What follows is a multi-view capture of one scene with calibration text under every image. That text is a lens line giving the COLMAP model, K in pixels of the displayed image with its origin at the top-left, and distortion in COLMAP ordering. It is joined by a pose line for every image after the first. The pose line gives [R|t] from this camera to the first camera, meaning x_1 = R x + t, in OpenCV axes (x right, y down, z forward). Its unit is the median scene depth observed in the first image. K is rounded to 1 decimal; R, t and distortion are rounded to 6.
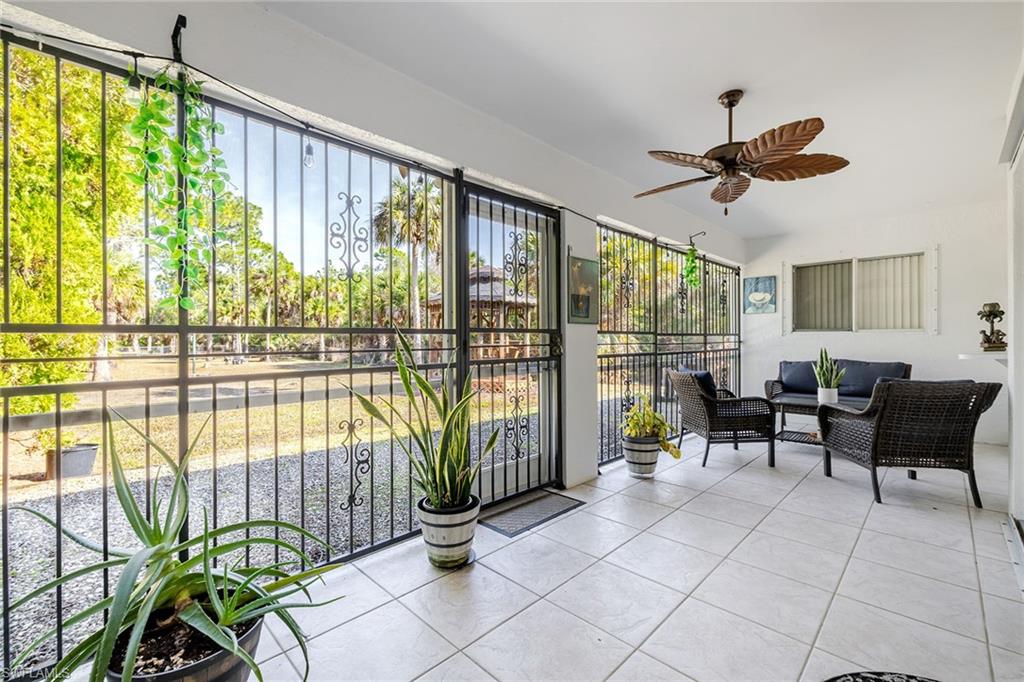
lens RADIAL K [[436.2, 0, 509.6], [0, 436.2, 341.6], [0, 0, 1]] dist [-0.001149, -0.000058]
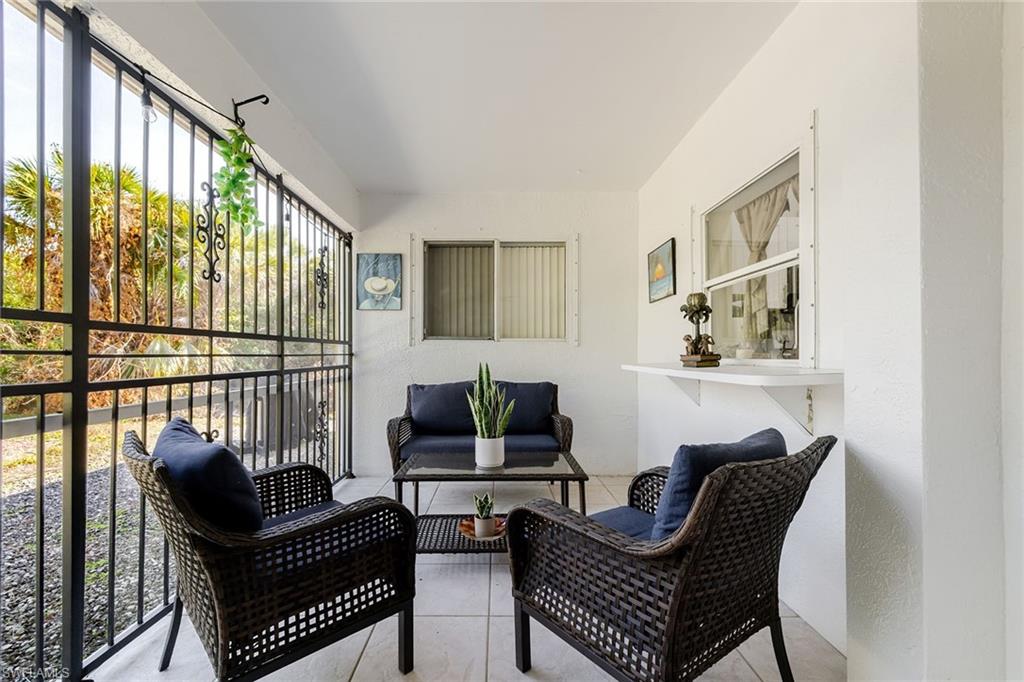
lens RADIAL K [[436.2, 0, 486.1], [0, 436.2, 353.4], [0, 0, 1]] dist [-0.001149, -0.000058]
pose [[0.724450, 0.009658, 0.689260, 0.264336], [-0.002434, 0.999931, -0.011453, 0.006123], [-0.689323, 0.006620, 0.724424, 0.461033]]
